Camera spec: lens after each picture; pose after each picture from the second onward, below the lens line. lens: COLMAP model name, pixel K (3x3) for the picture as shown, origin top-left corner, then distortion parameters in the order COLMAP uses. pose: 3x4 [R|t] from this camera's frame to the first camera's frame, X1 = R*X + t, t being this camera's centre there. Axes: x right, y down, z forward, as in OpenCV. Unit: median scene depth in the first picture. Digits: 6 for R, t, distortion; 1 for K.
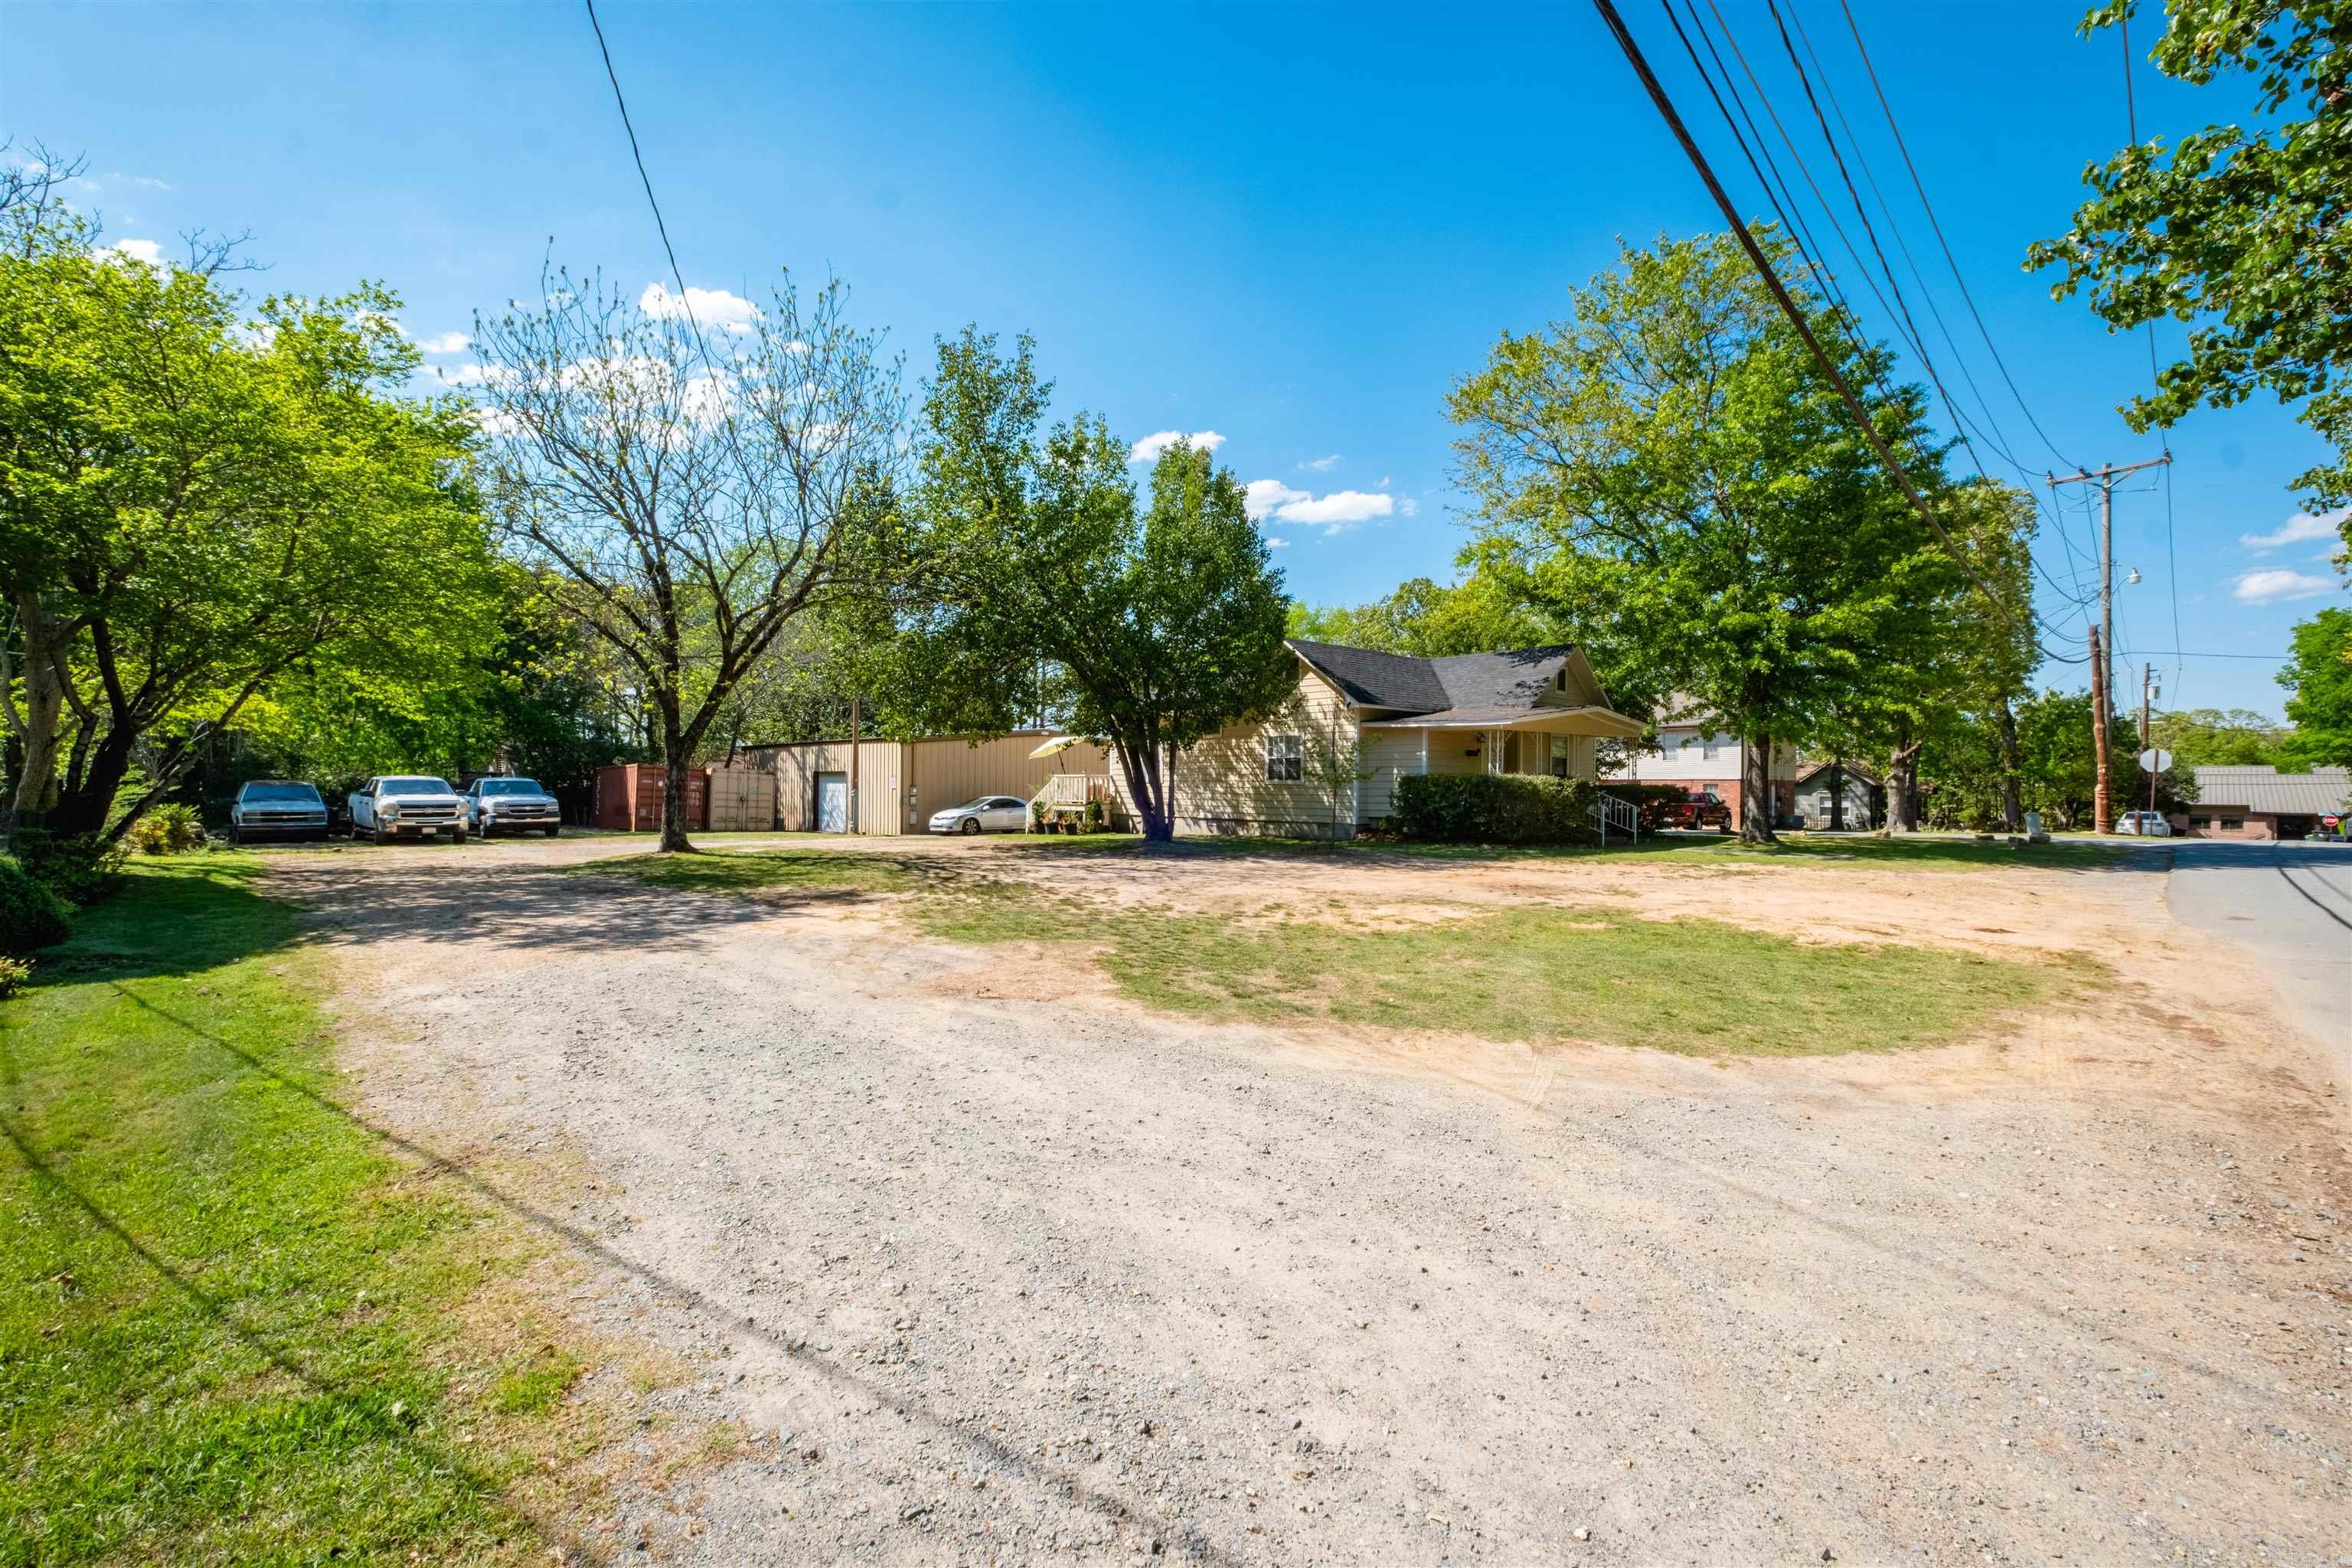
lens RADIAL K [[1007.1, 0, 1185.6], [0, 1007.1, 779.5], [0, 0, 1]] dist [0.001327, -0.002973]
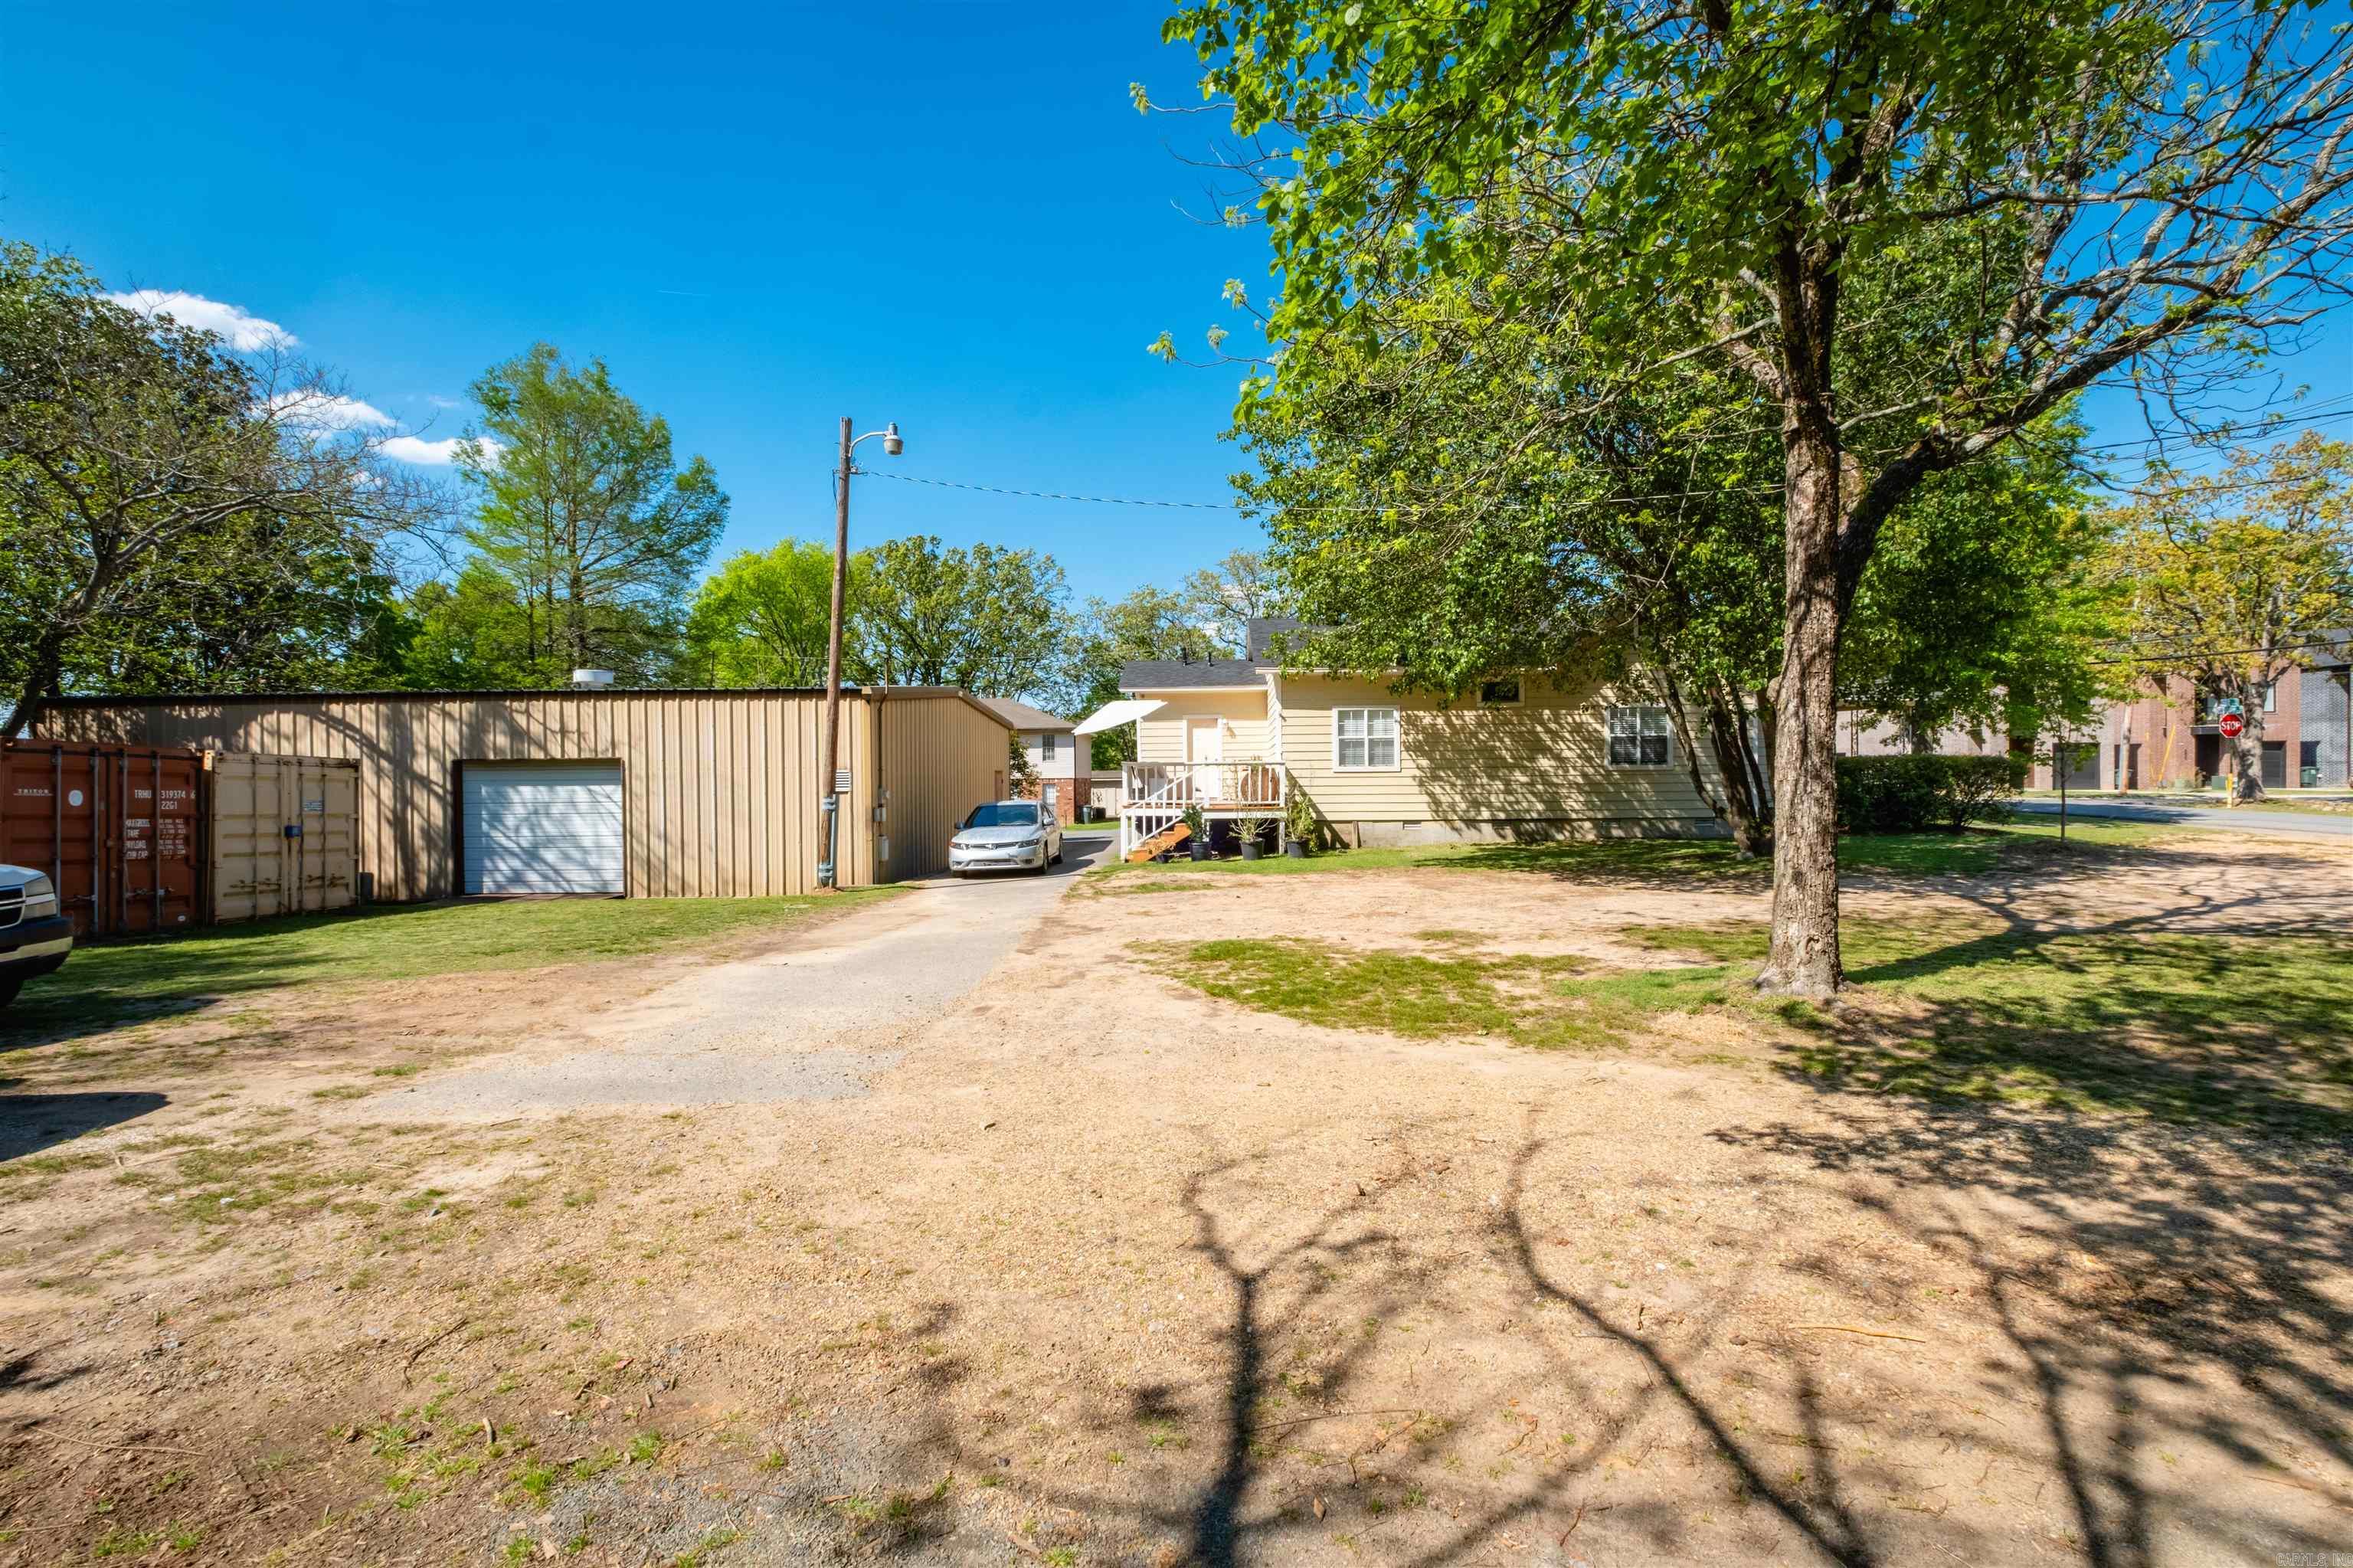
lens RADIAL K [[1007.5, 0, 1181.1], [0, 1007.5, 781.5], [0, 0, 1]] dist [0.001327, -0.002973]
pose [[0.700196, -0.020276, 0.713662, -0.627486], [0.012643, 0.999792, 0.016000, -0.002684], [-0.713838, -0.002180, 0.700307, 0.637061]]
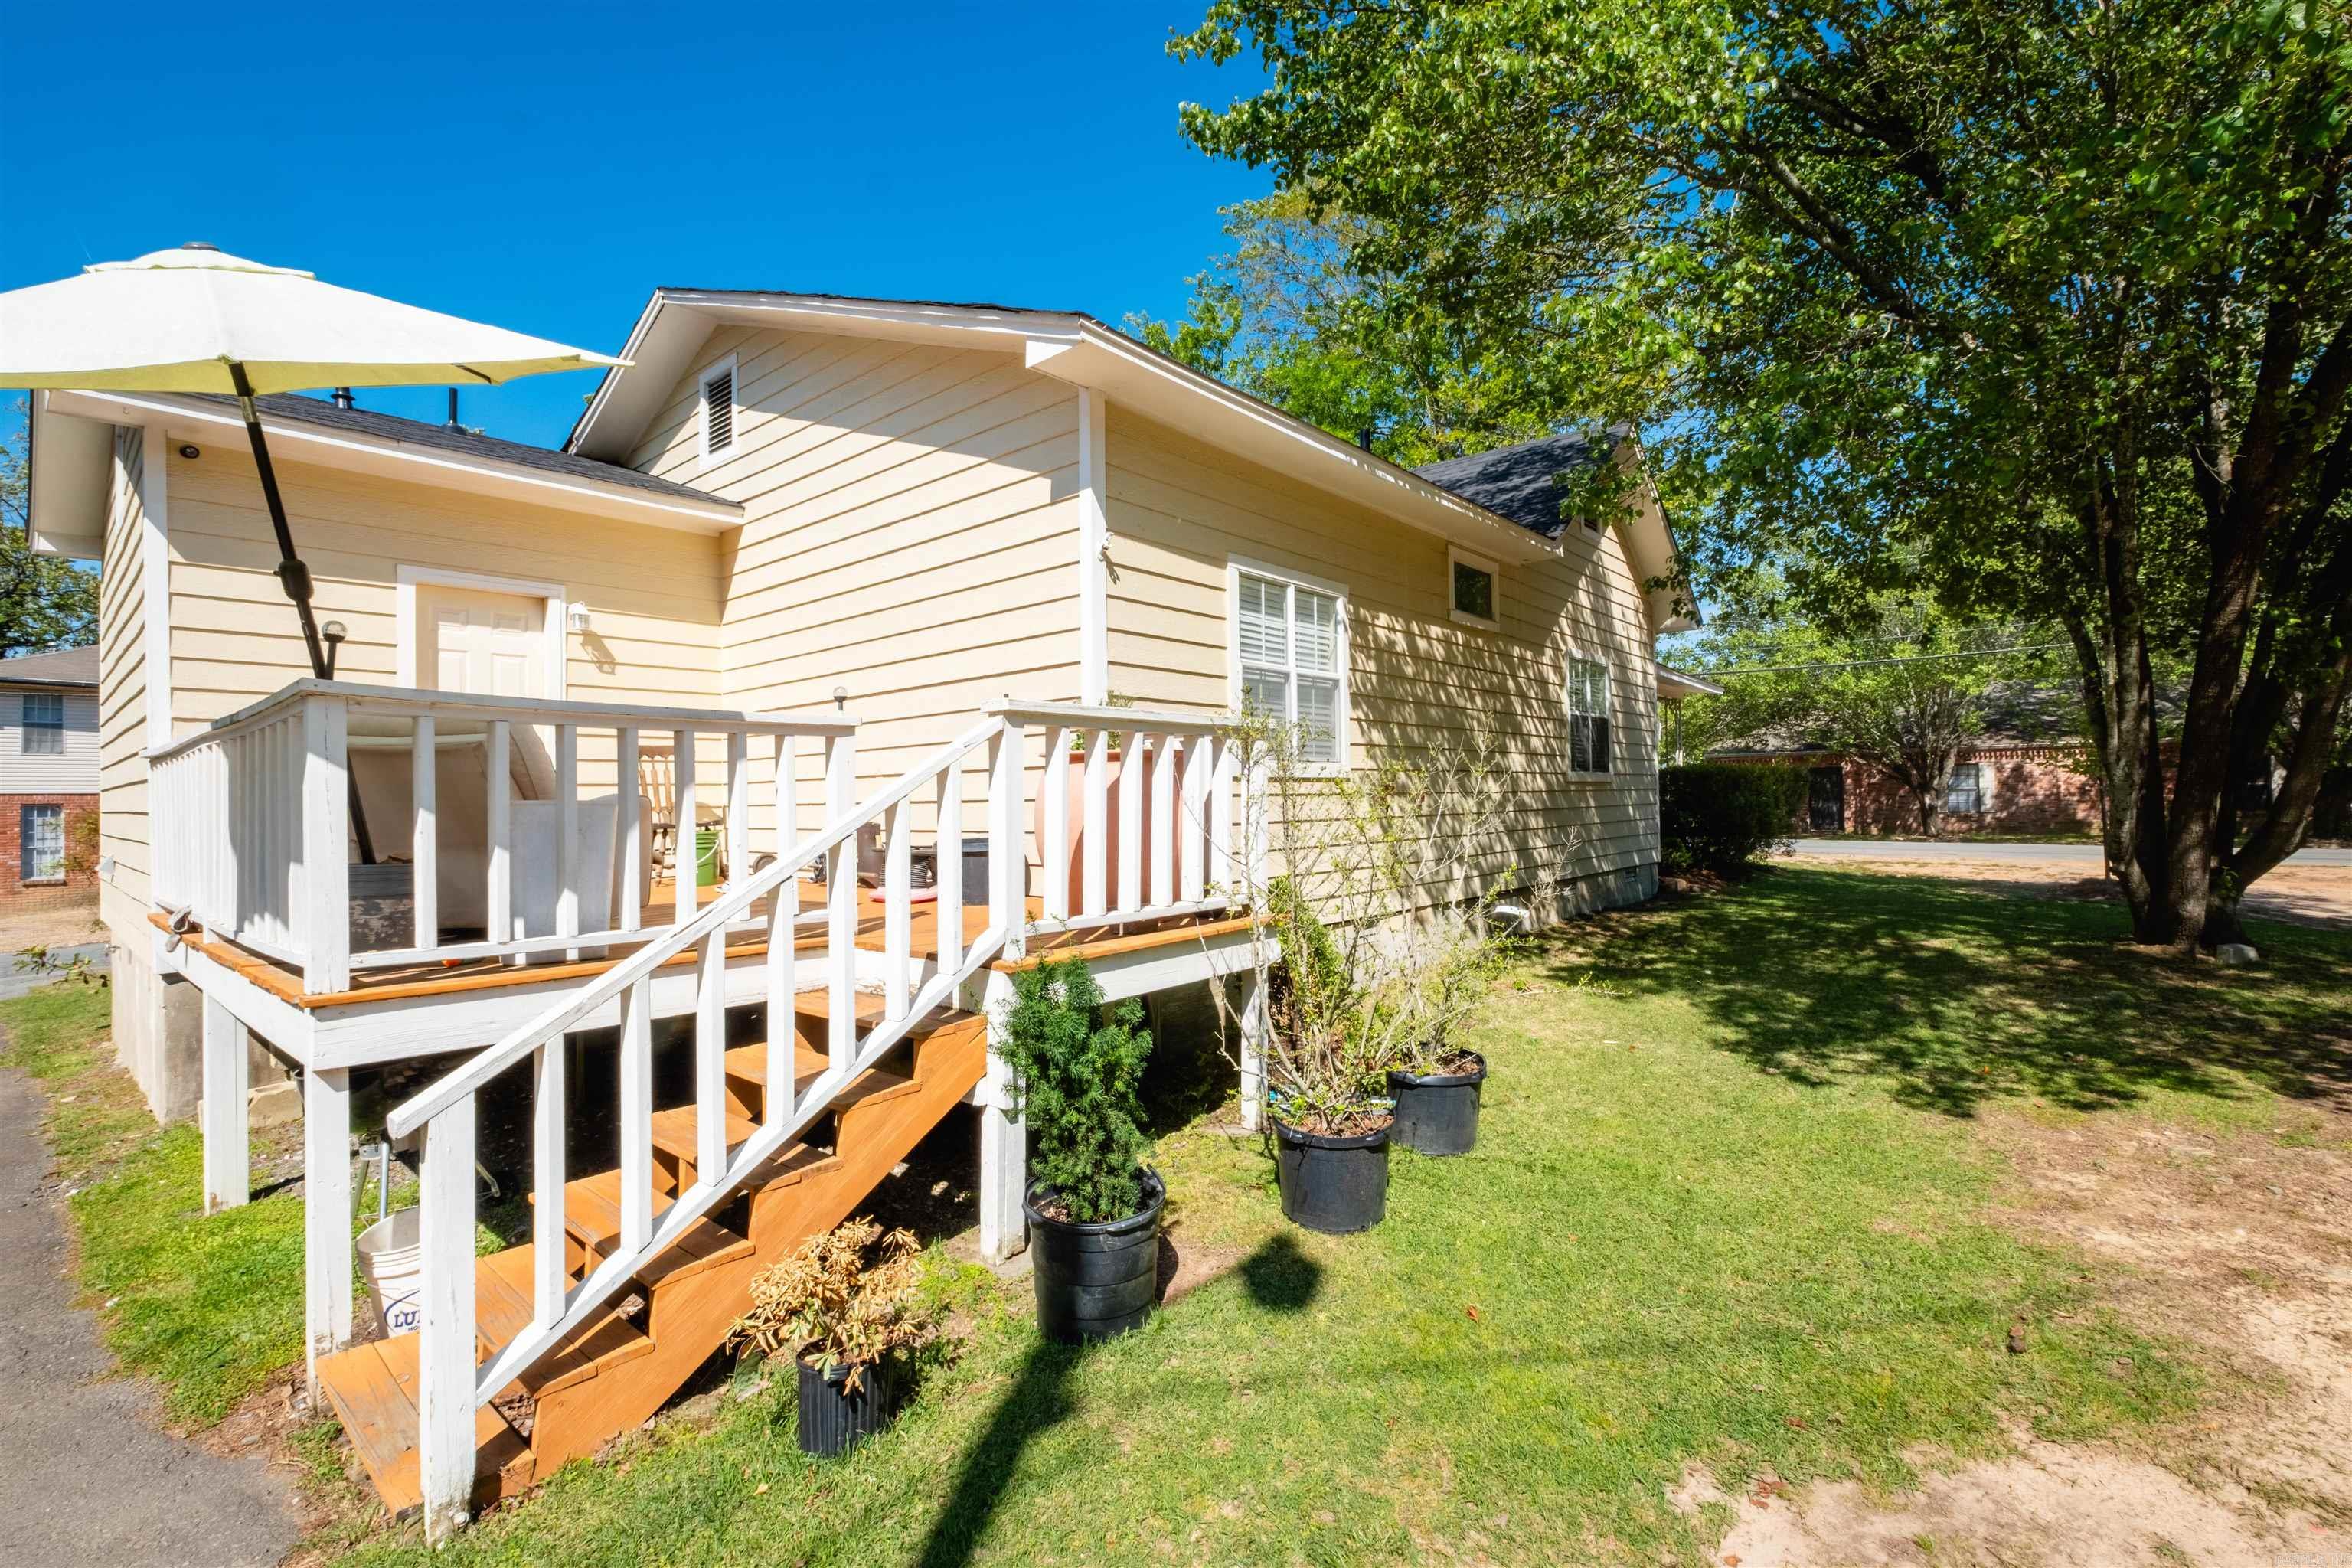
lens RADIAL K [[1007.1, 0, 1165.9], [0, 1007.1, 792.6], [0, 0, 1]] dist [0.001327, -0.002973]
pose [[-0.083018, -0.009253, 0.996505, -0.262434], [-0.000819, 0.999957, 0.009217, 0.004846], [-0.996548, -0.000051, -0.083022, 1.082198]]
